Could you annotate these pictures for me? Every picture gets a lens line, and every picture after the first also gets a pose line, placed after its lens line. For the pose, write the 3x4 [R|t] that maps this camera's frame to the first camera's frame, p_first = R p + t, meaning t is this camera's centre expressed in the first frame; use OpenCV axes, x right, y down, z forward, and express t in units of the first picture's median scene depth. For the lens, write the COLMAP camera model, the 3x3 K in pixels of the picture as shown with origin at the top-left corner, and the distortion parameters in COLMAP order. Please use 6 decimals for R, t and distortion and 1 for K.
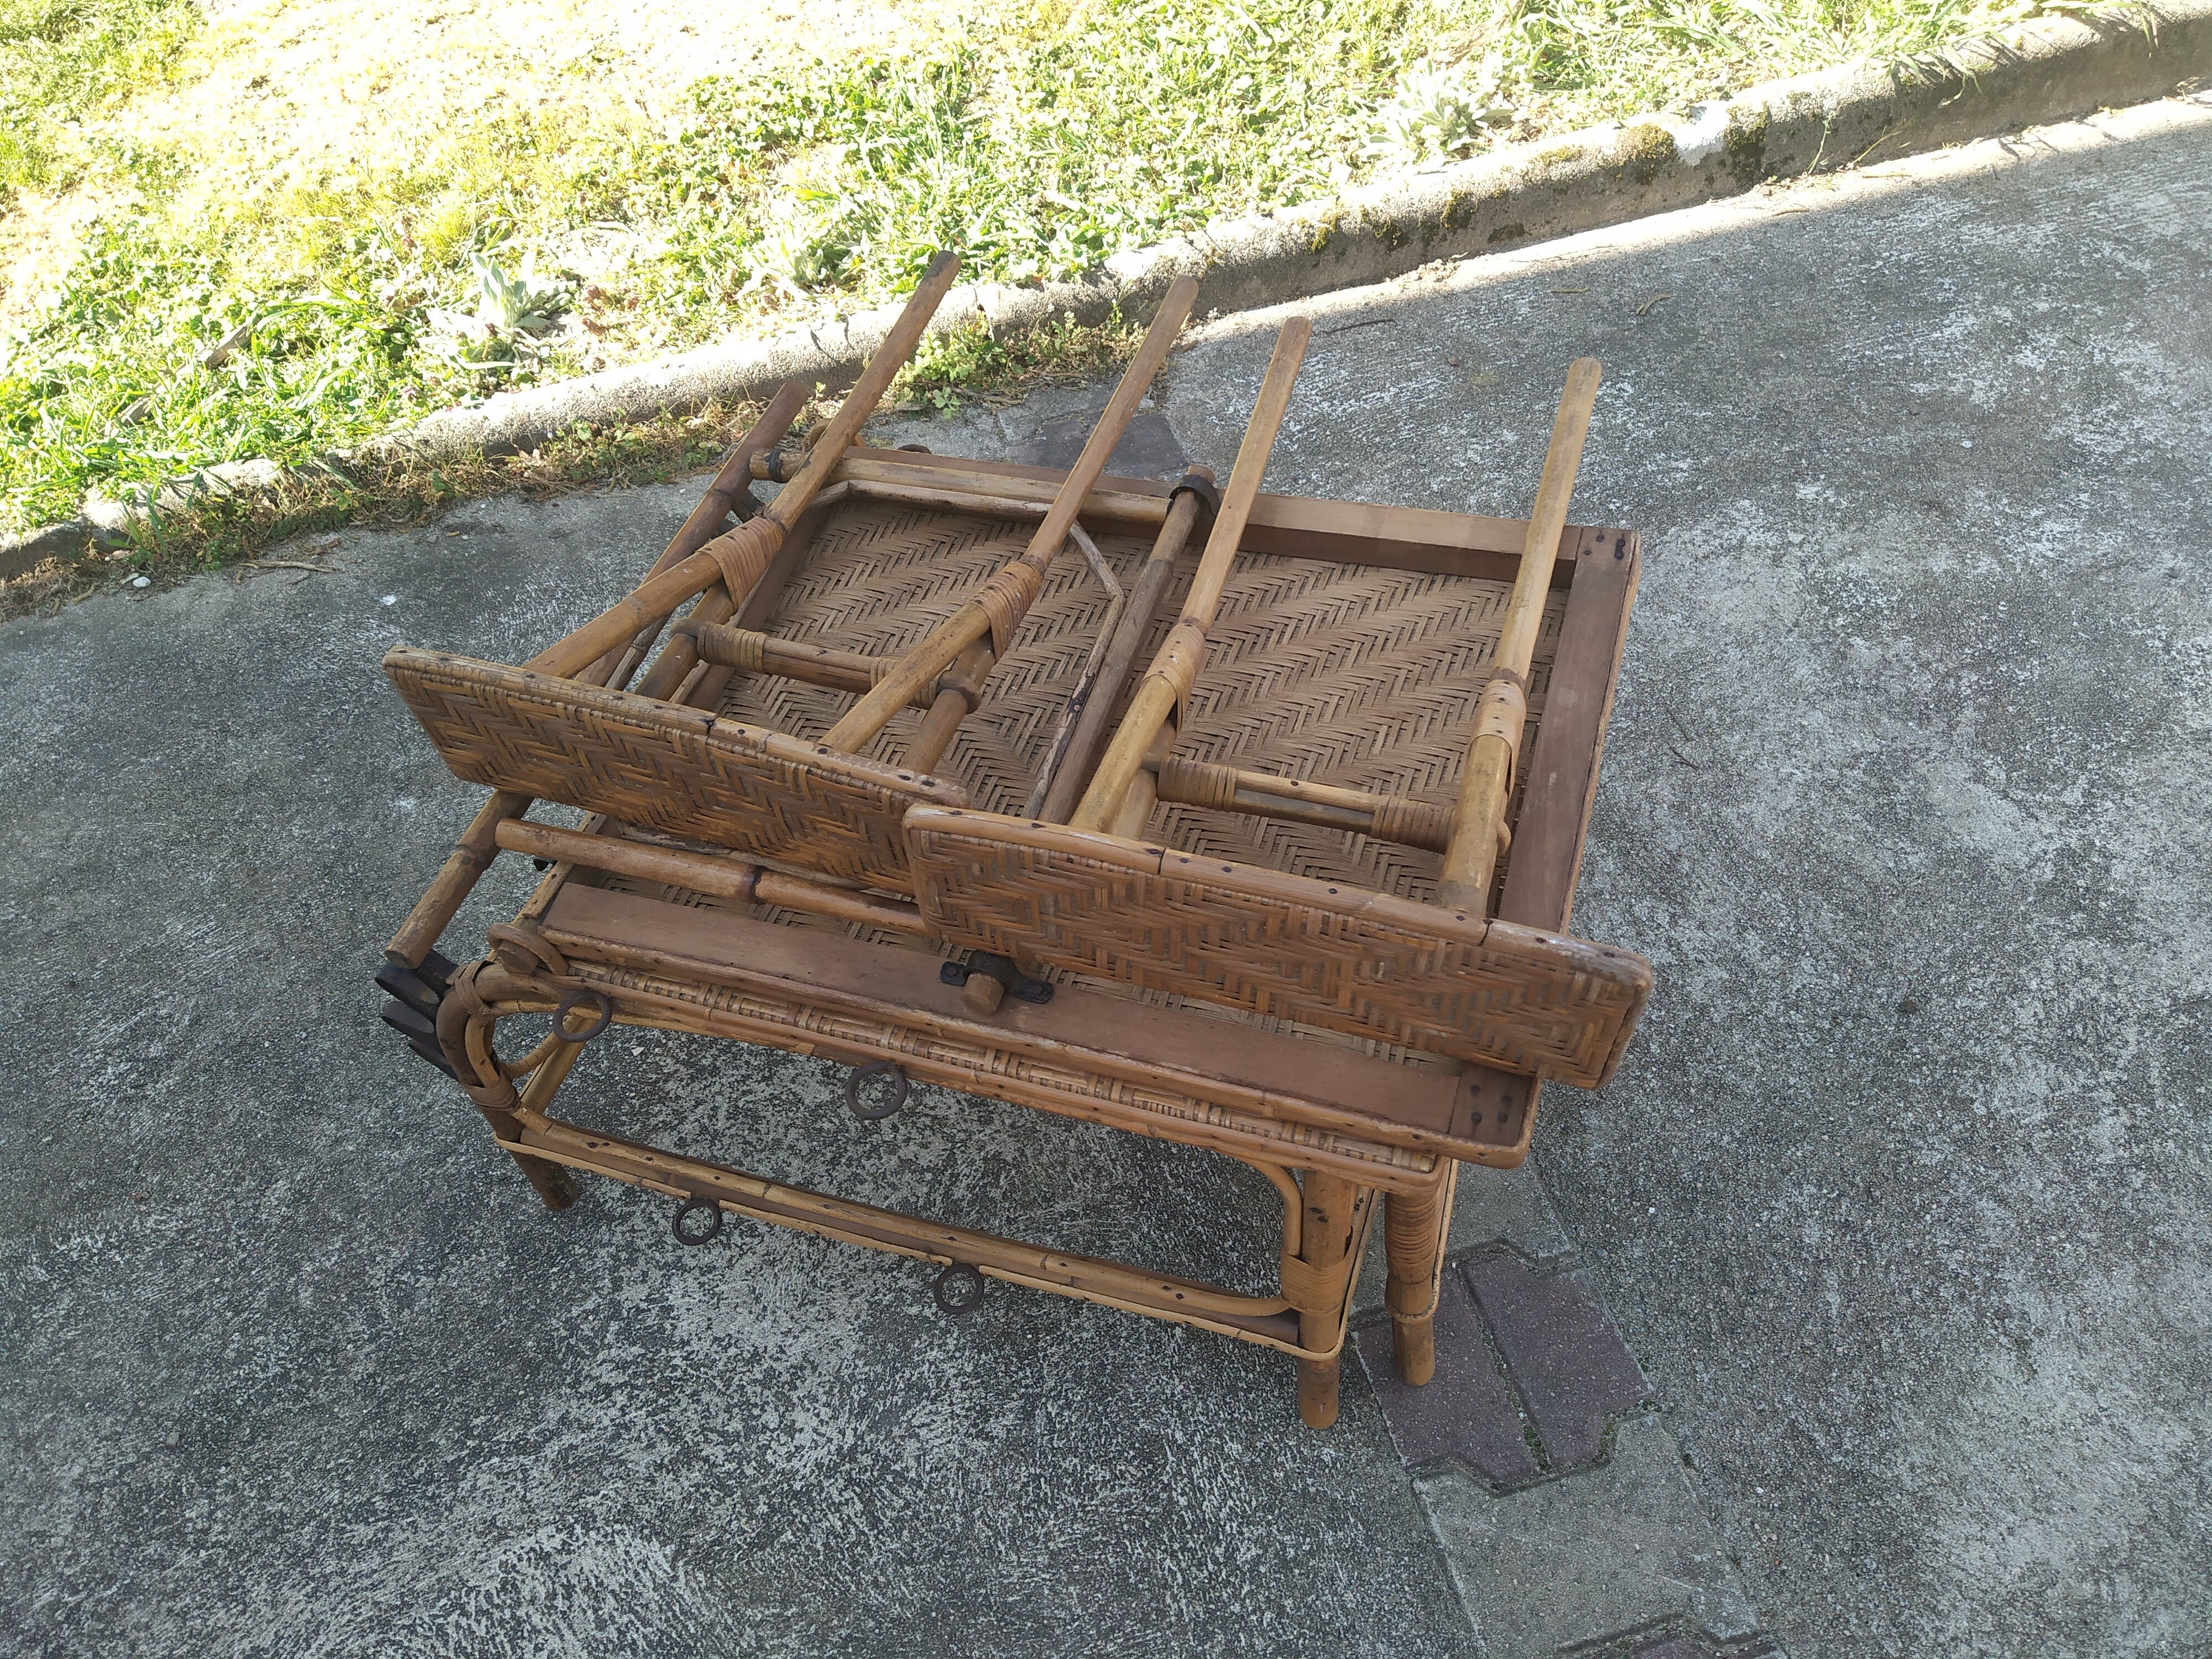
lens RADIAL K [[1643.0, 0, 1108.5], [0, 1643.0, 837.2], [0, 0, 1]] dist [0.095111, -0.139076]
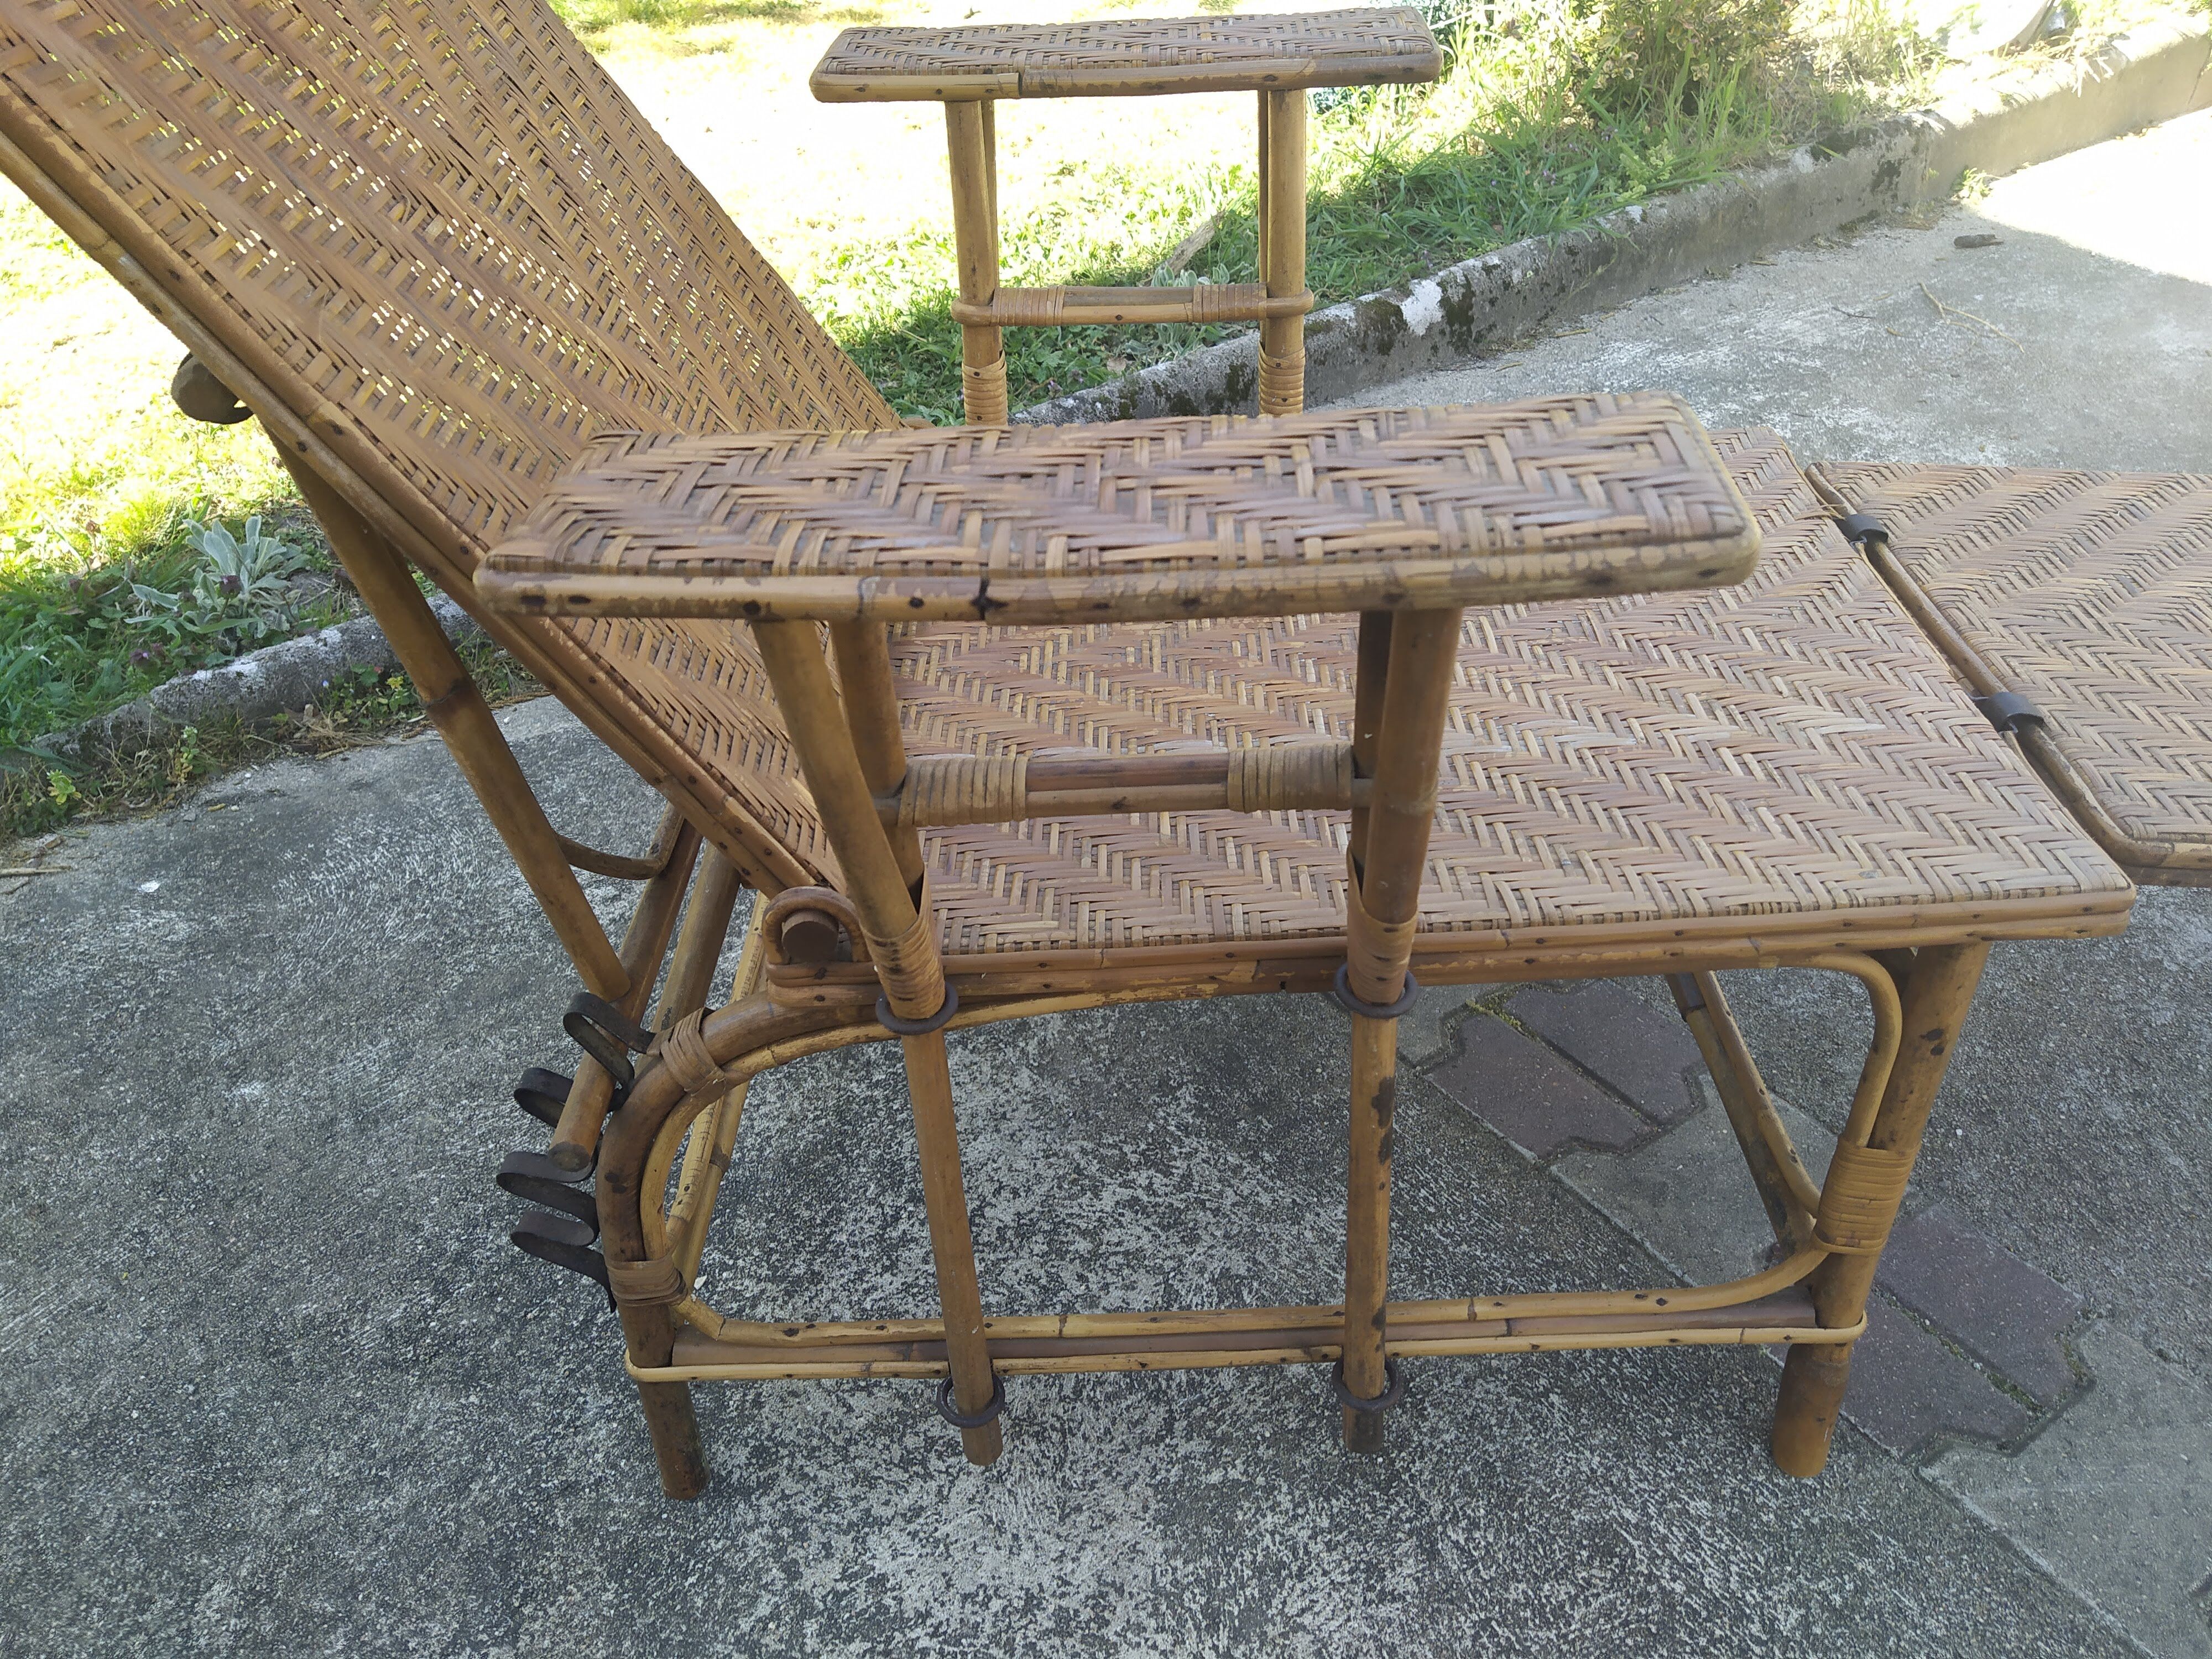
lens RADIAL K [[1643.0, 0, 1101.9], [0, 1643.0, 830.6], [0, 0, 1]] dist [0.095111, -0.139076]
pose [[0.943156, -0.160352, 0.291109, -0.337343], [0.235288, 0.940774, -0.244097, 0.184007], [-0.234727, 0.298716, 0.925026, 0.237747]]
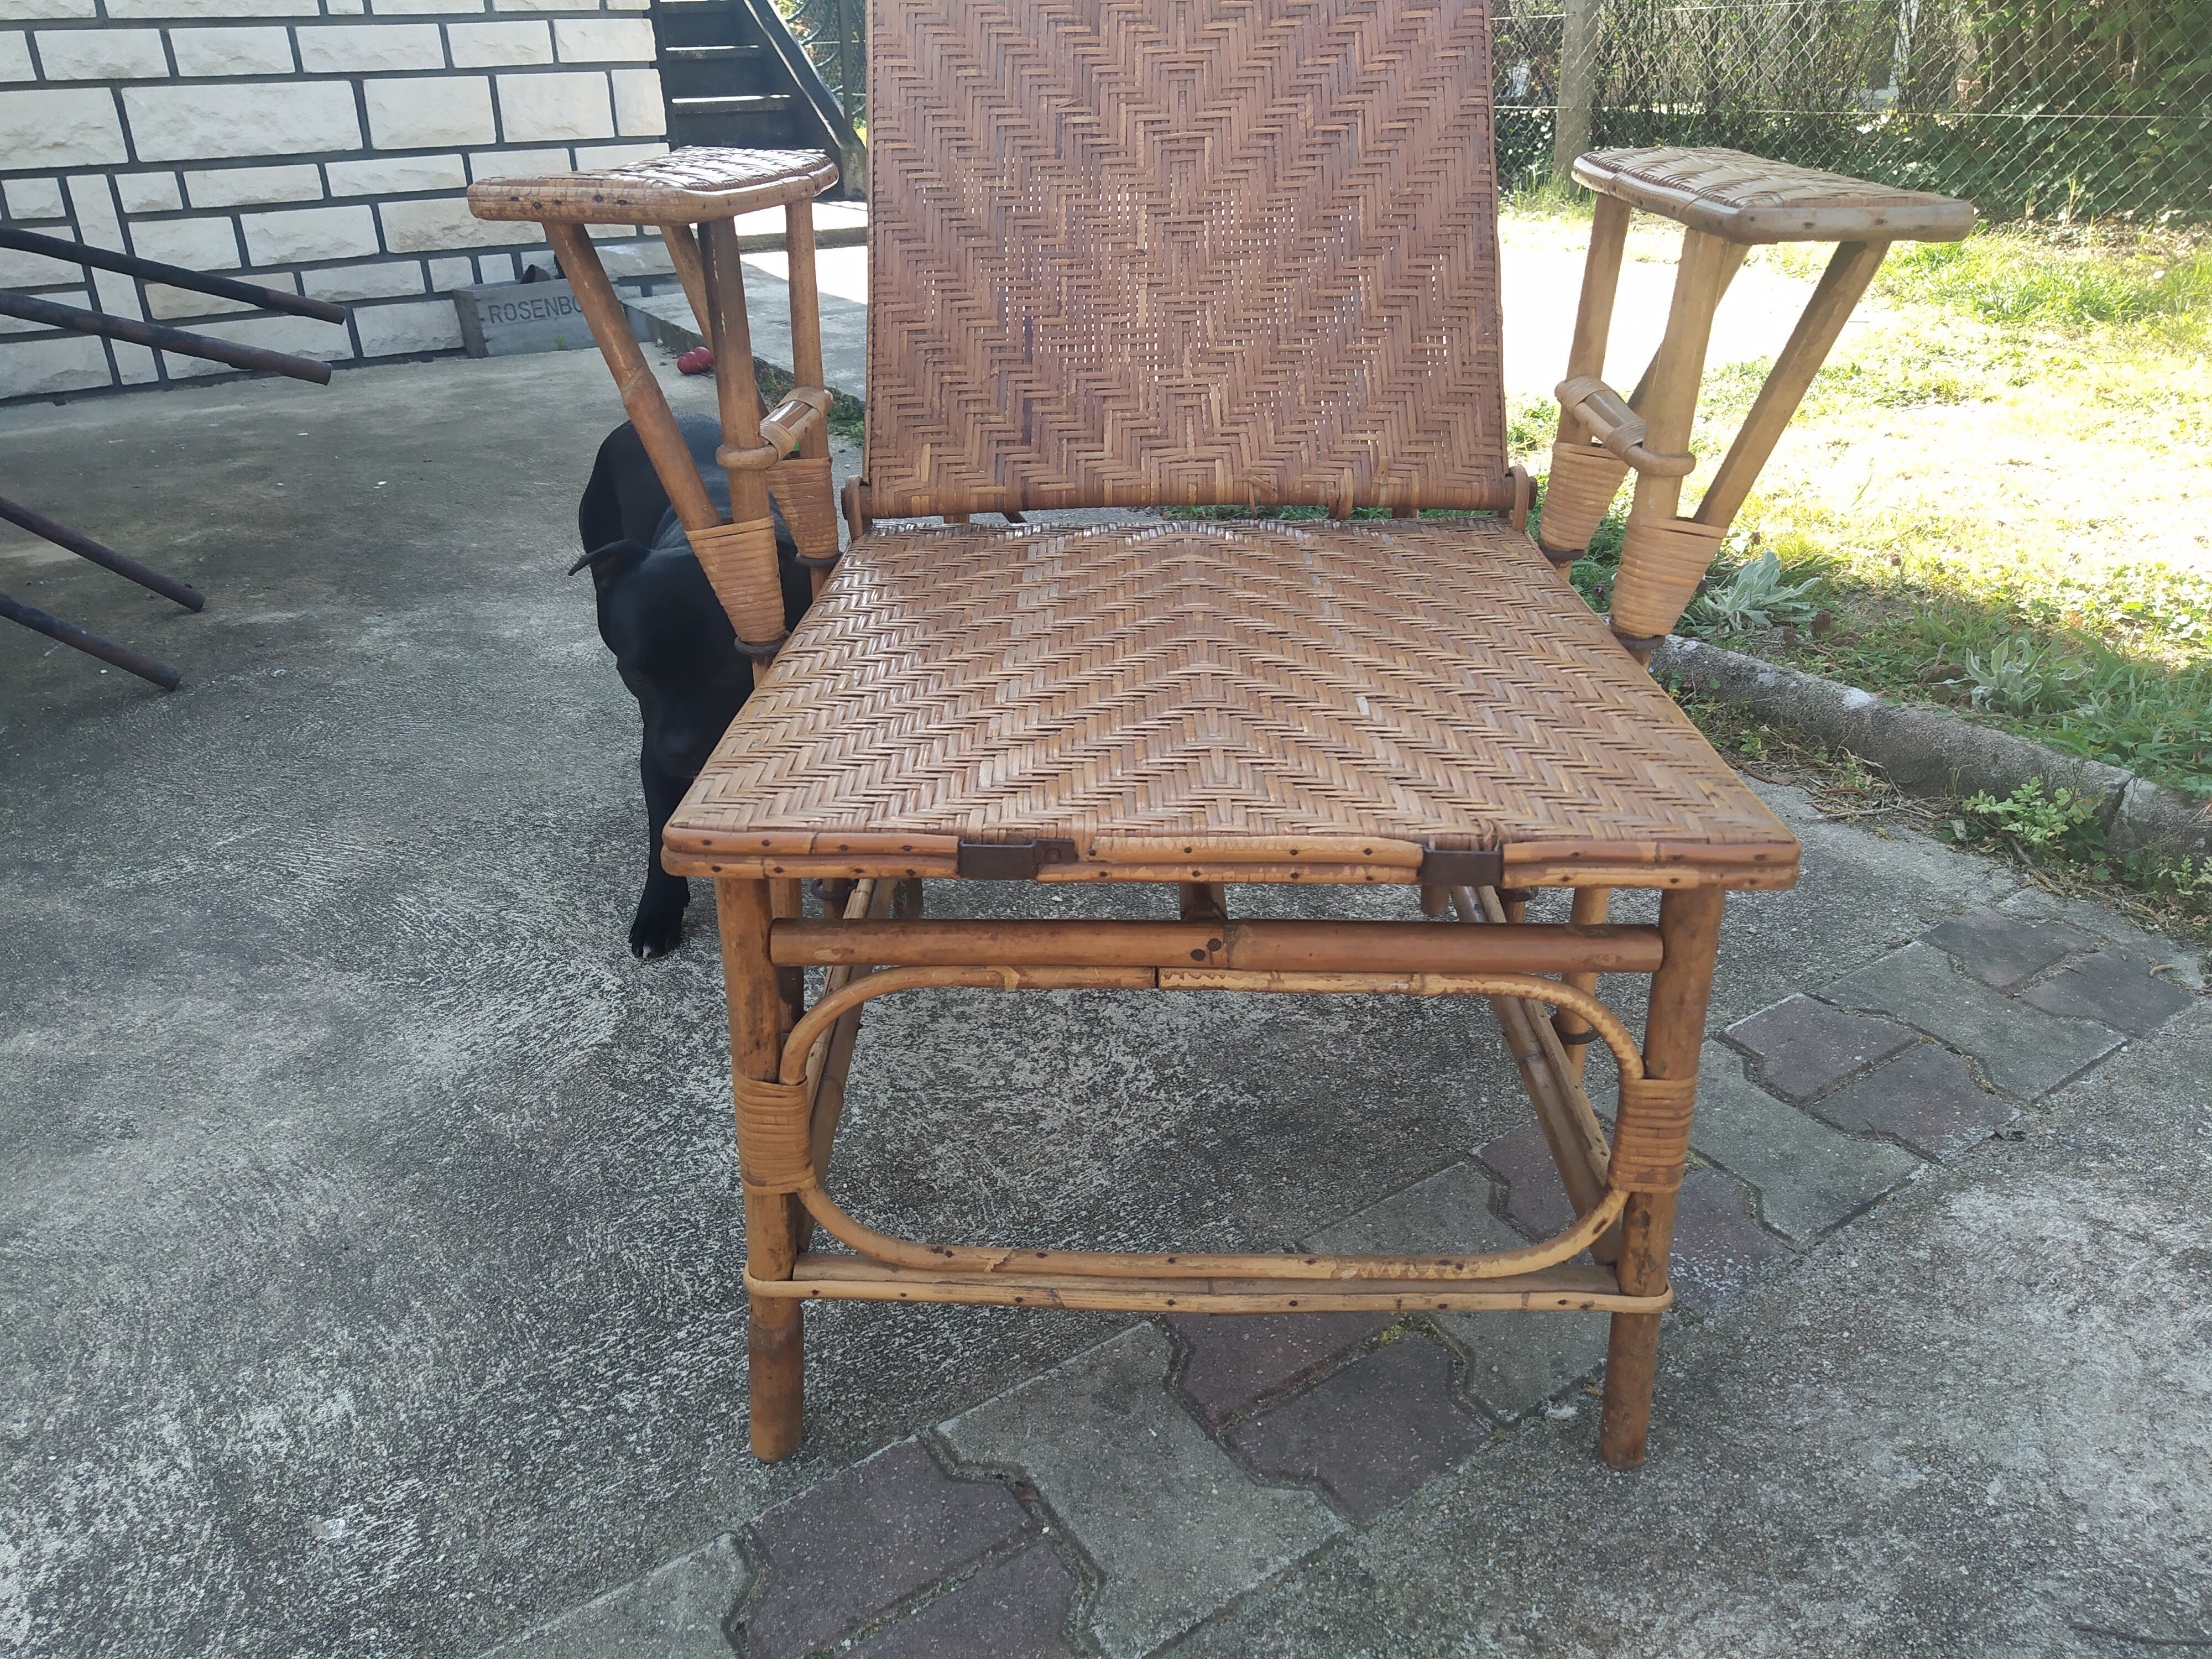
lens RADIAL K [[1643.0, 0, 1103.3], [0, 1643.0, 826.6], [0, 0, 1]] dist [0.095111, -0.139076]
pose [[0.326025, 0.481926, -0.813299, 0.639015], [-0.759743, 0.645533, 0.077959, -0.006995], [0.562581, 0.592482, 0.576600, 0.427643]]
